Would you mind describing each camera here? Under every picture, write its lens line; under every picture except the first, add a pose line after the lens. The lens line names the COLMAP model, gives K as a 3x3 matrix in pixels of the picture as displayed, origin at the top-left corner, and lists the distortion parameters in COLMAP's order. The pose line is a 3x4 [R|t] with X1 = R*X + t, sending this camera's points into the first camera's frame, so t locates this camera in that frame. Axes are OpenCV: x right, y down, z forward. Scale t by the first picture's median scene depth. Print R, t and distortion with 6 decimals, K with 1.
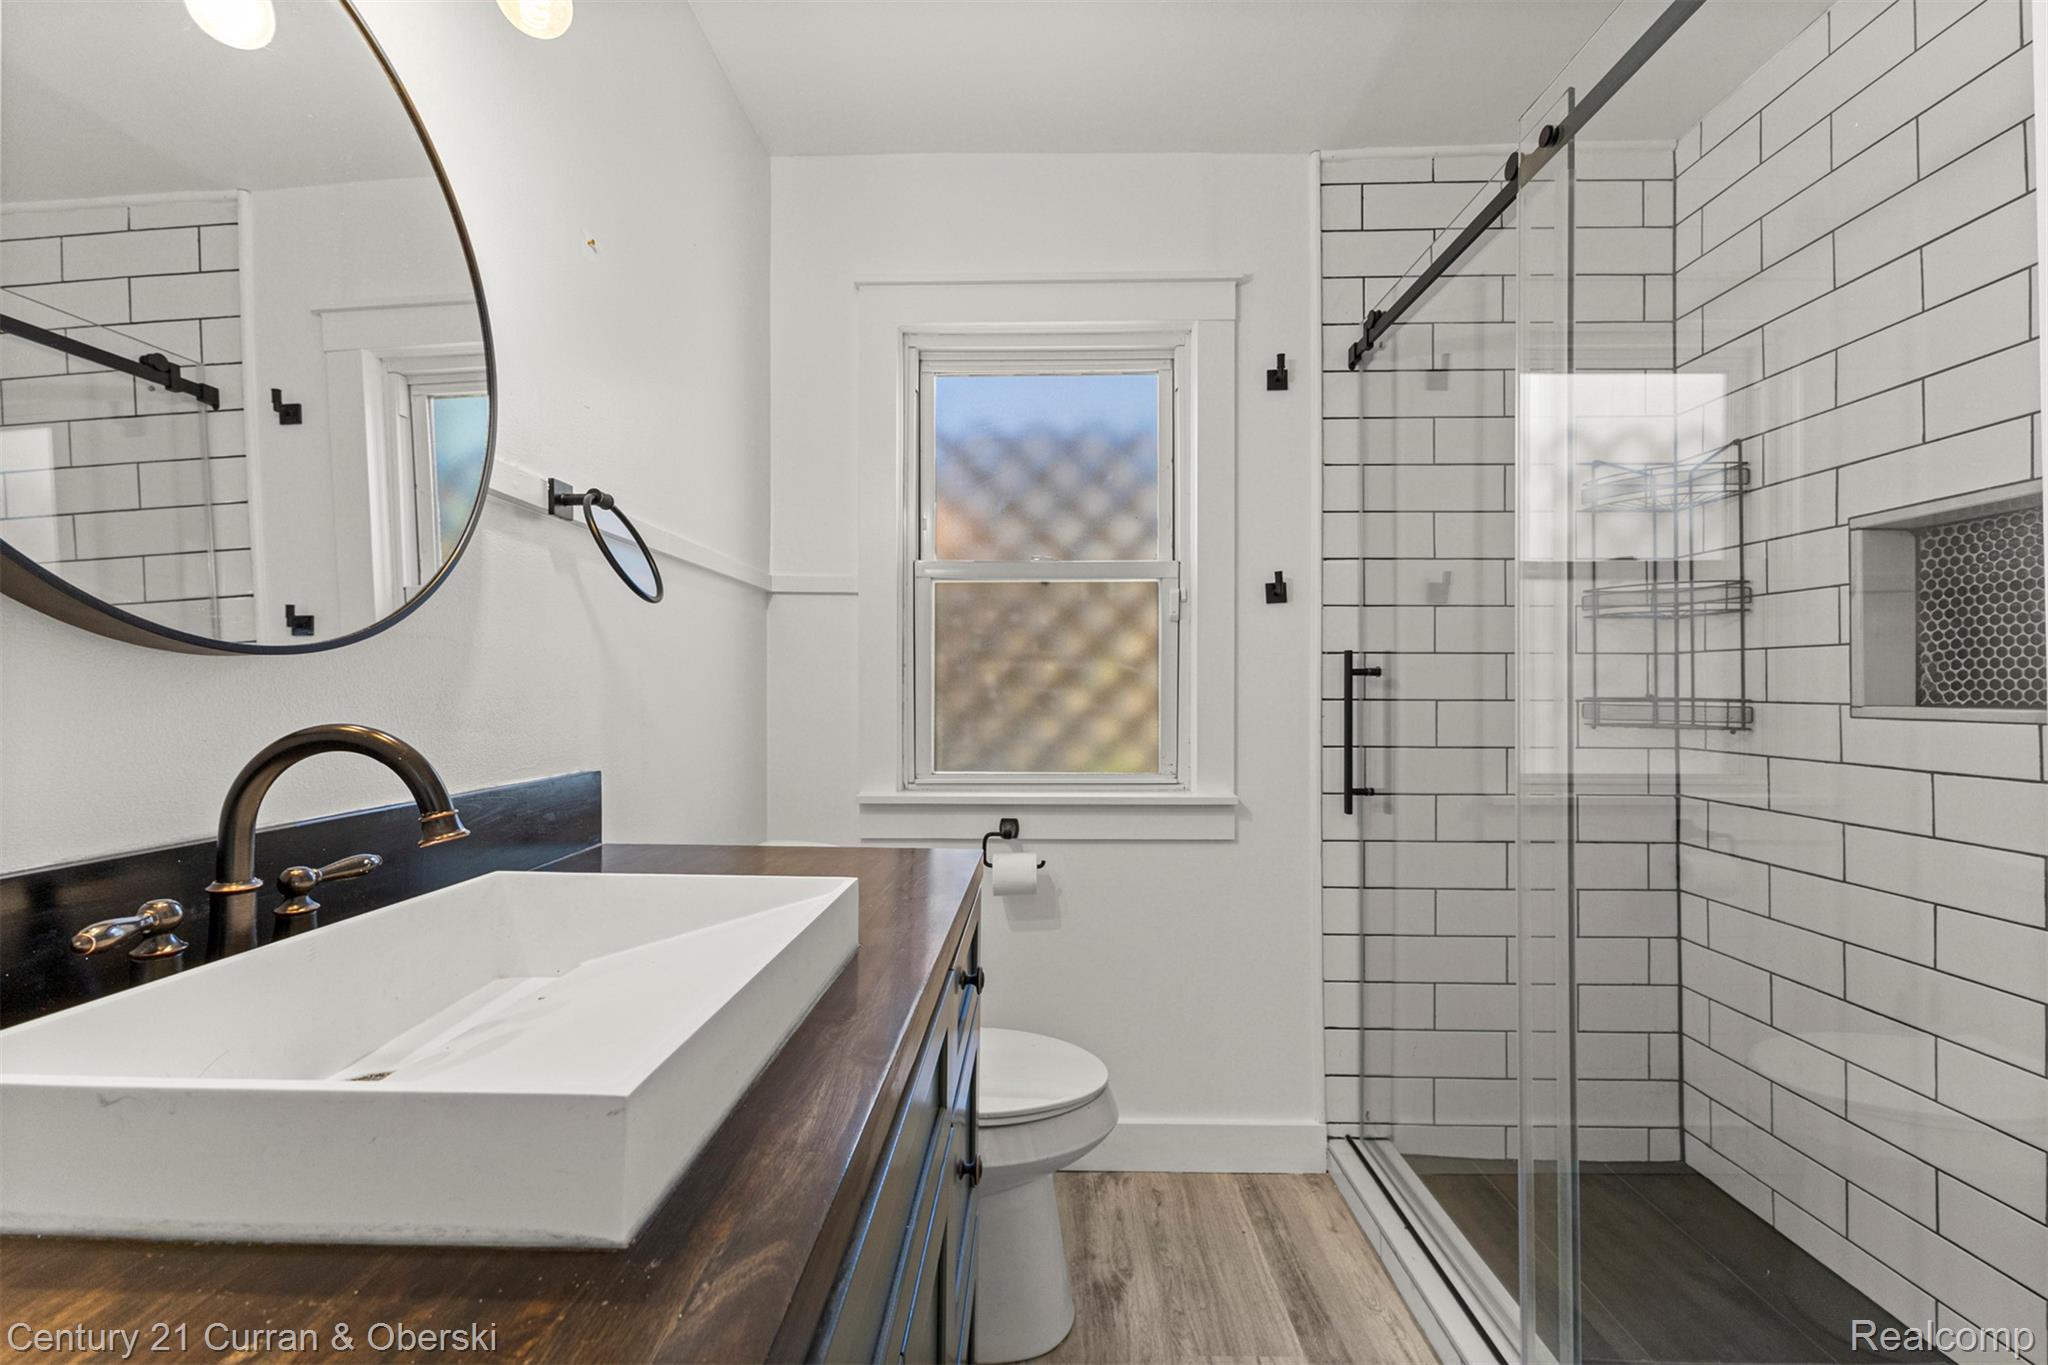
lens RADIAL K [[882.8, 0, 1009.4], [0, 882.8, 685.5], [0, 0, 1]] dist [0.006379, 0.000207]
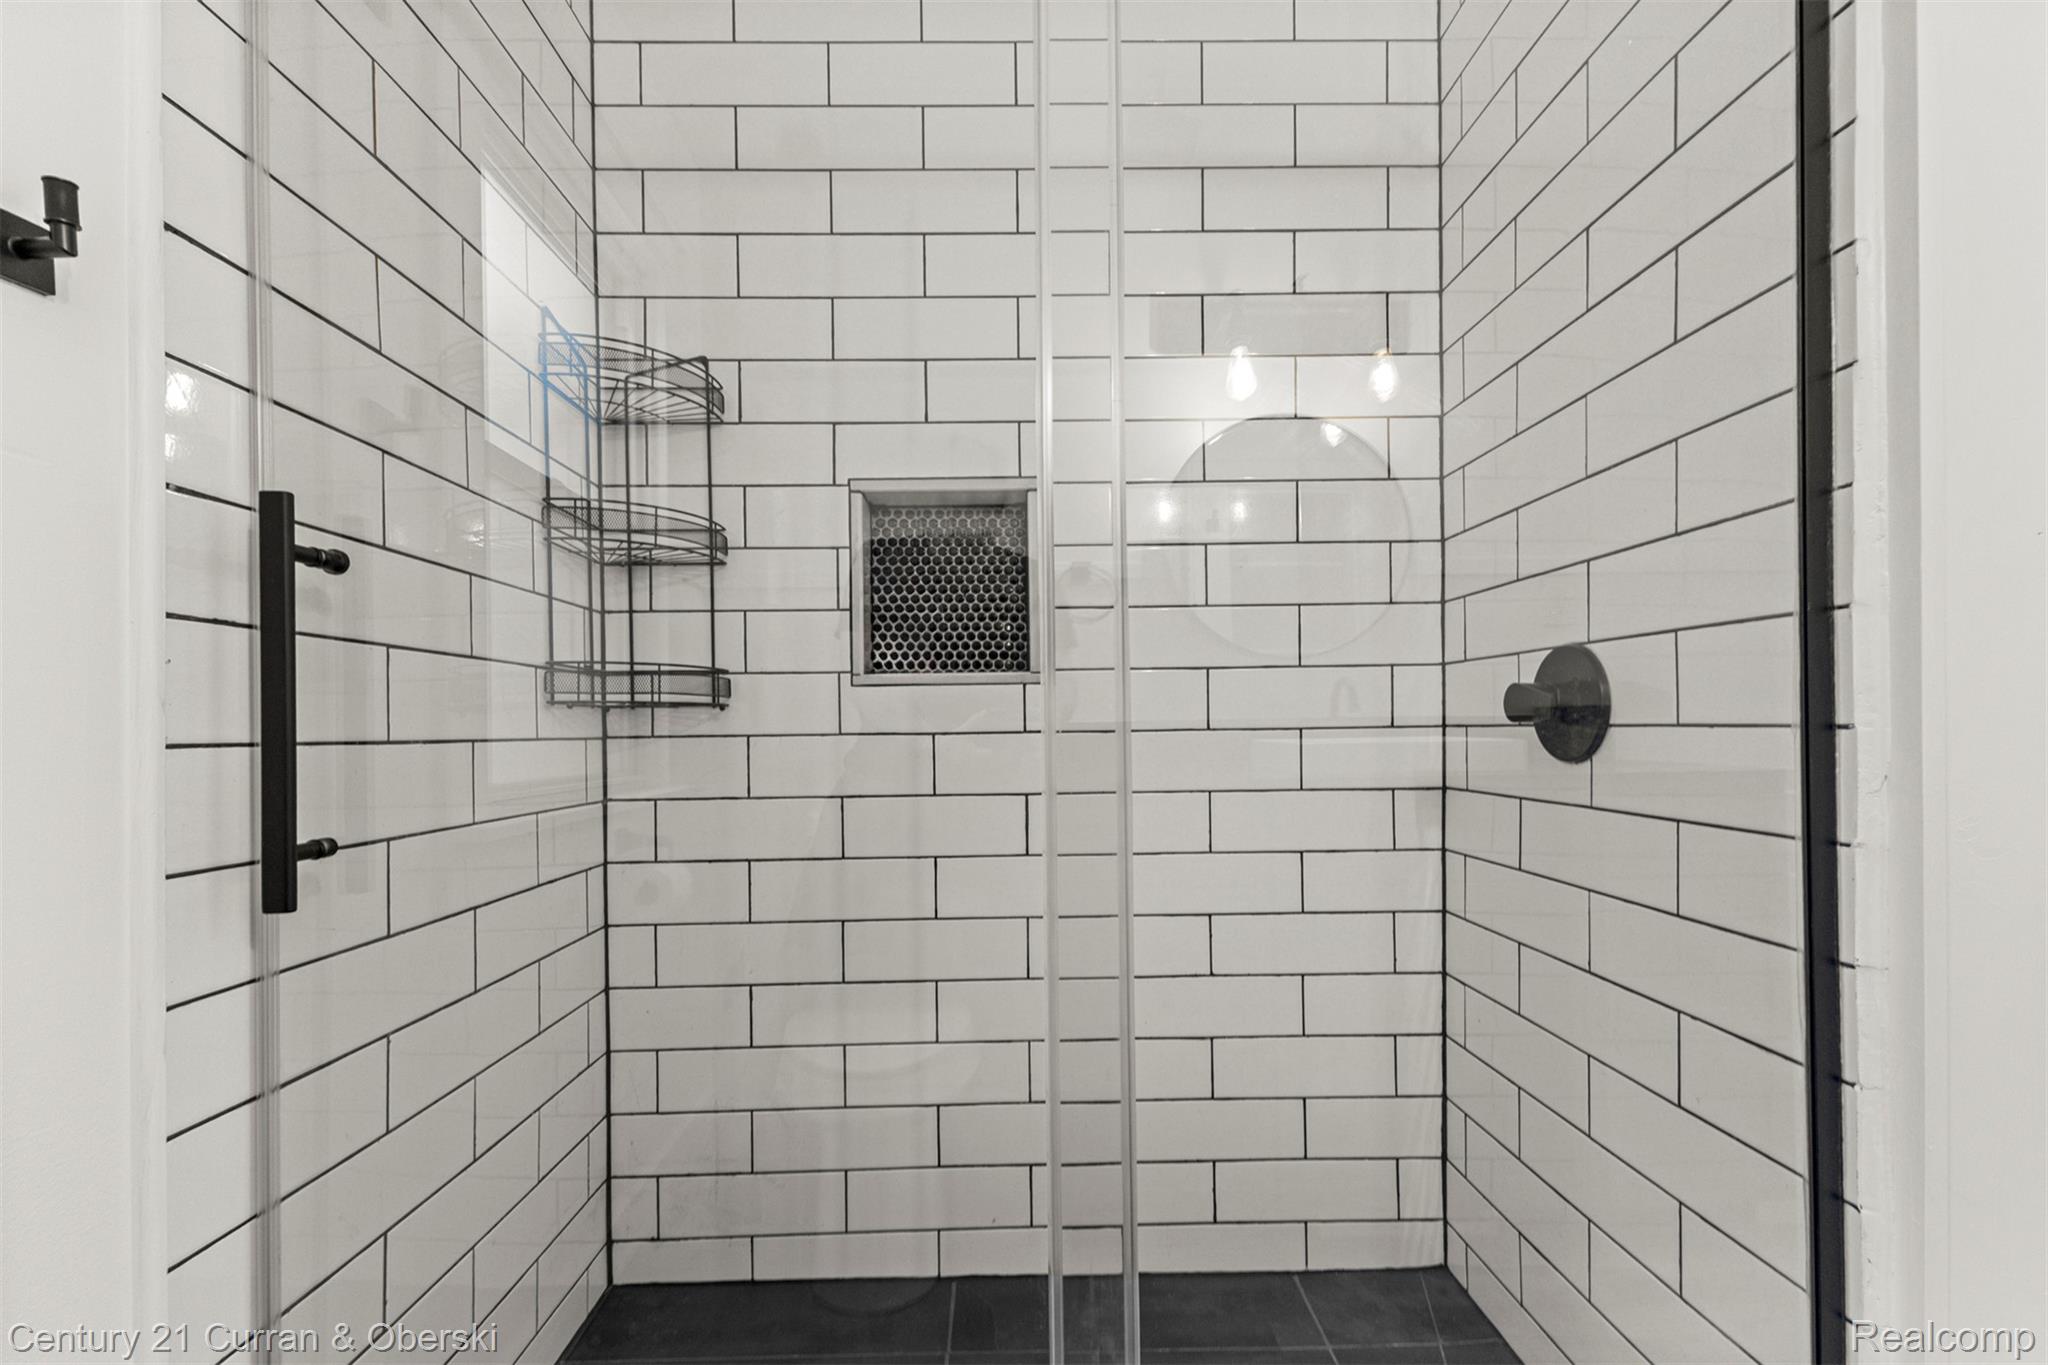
lens RADIAL K [[910.2, 0, 987.6], [0, 910.2, 725.9], [0, 0, 1]] dist [0.012150, -0.000070]
pose [[-0.051345, 0.006161, 0.998662, -0.038342], [0.009053, 0.999943, -0.005703, 0.068119], [-0.998640, 0.008748, -0.051398, 0.711494]]
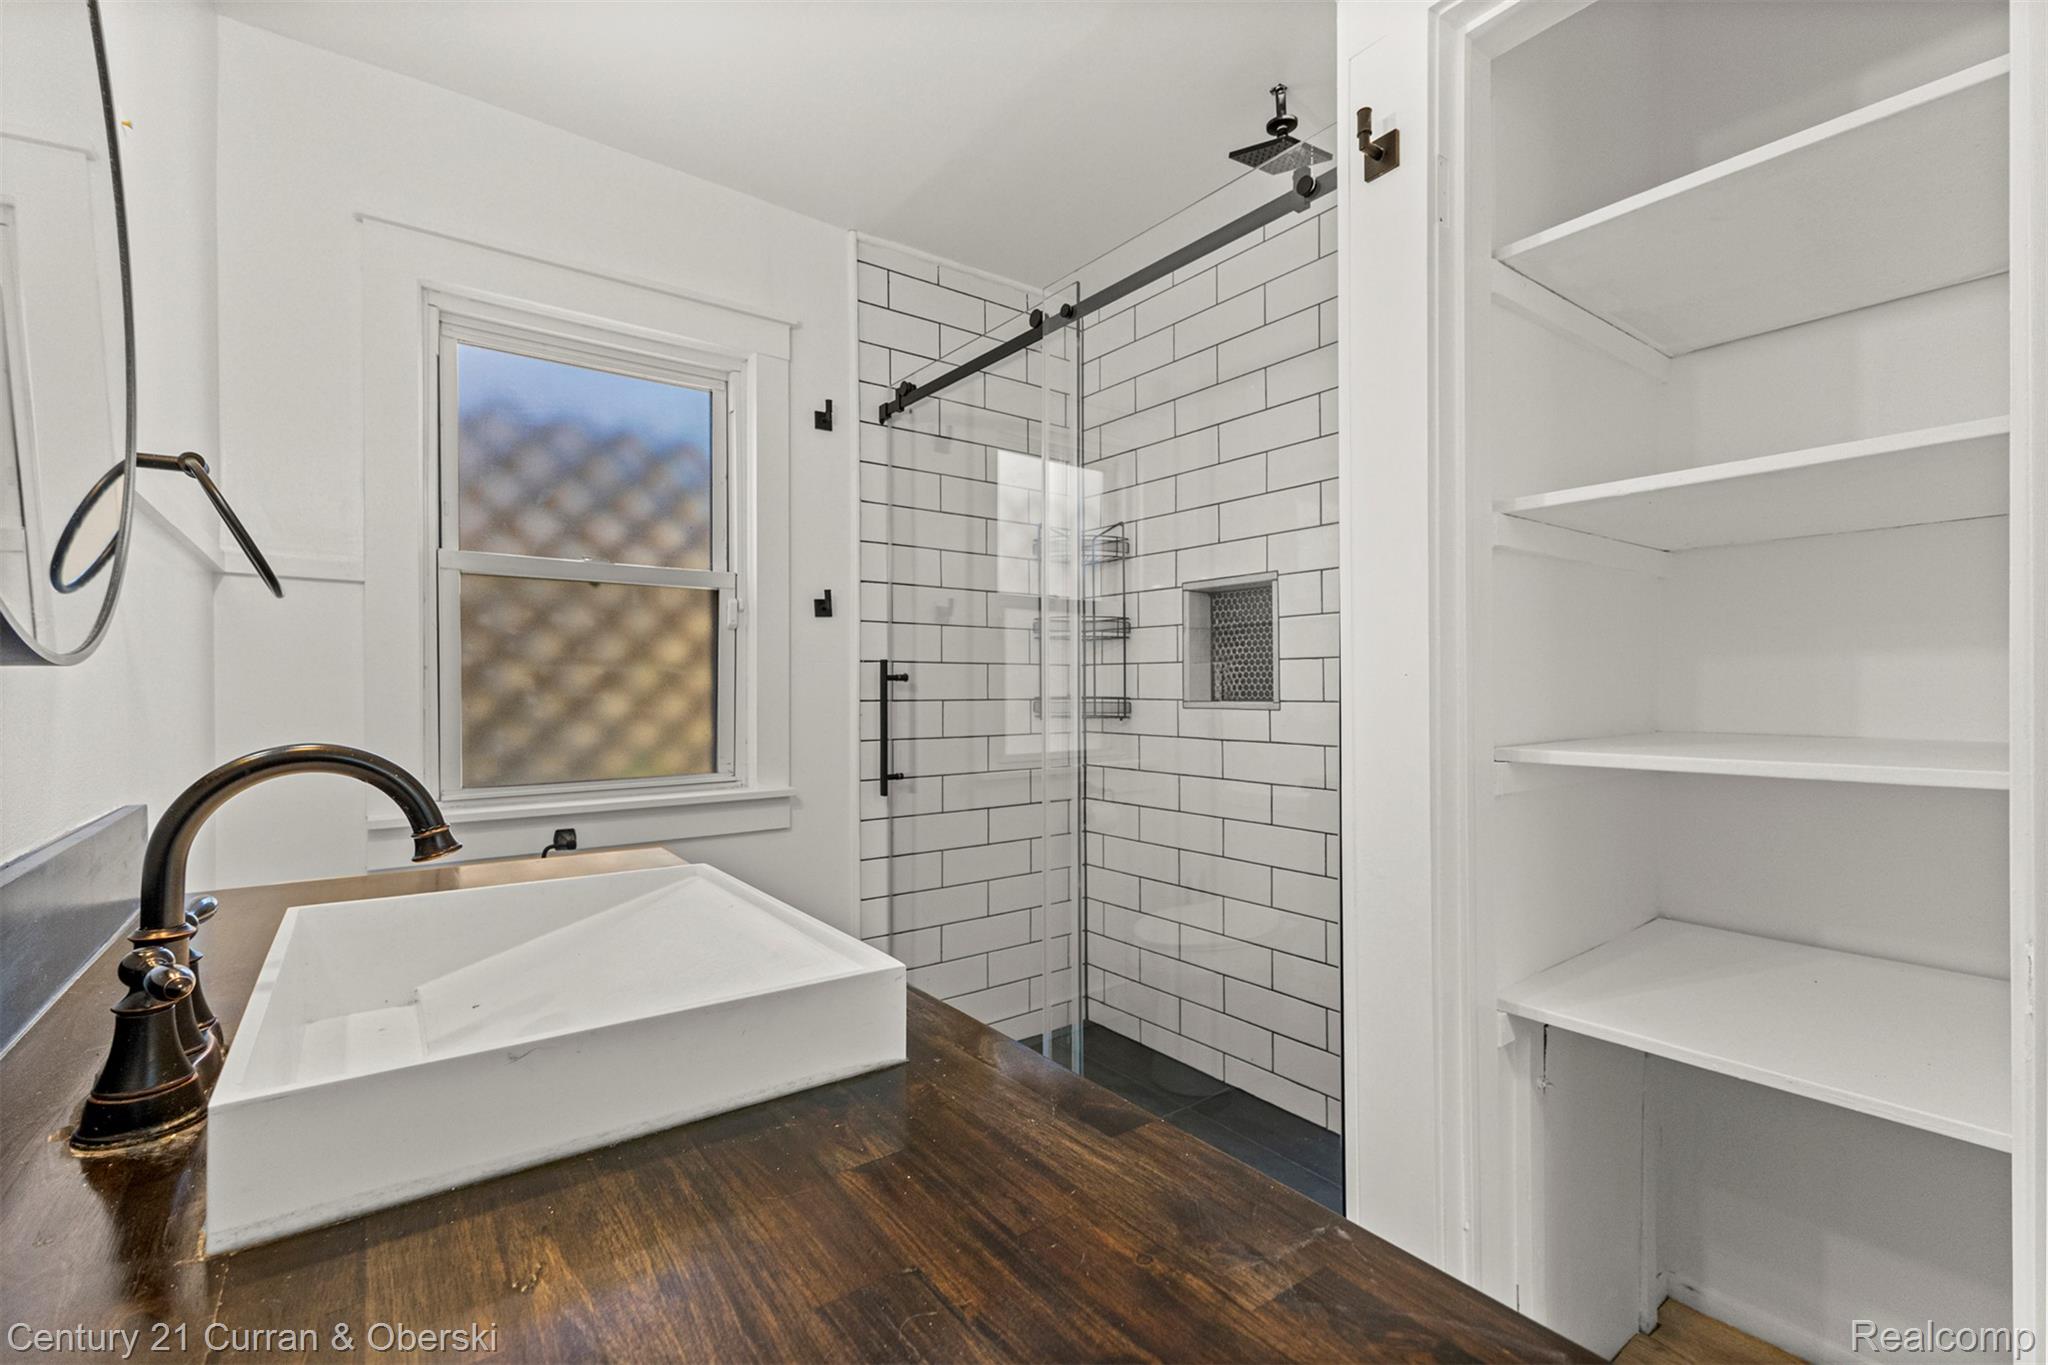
lens RADIAL K [[910.2, 0, 995.4], [0, 910.2, 692.8], [0, 0, 1]] dist [0.012150, -0.000070]
pose [[0.791546, -0.007168, 0.611067, -0.253521], [0.001972, 0.999956, 0.009176, -0.005827], [-0.611106, -0.006058, 0.791525, -0.071207]]
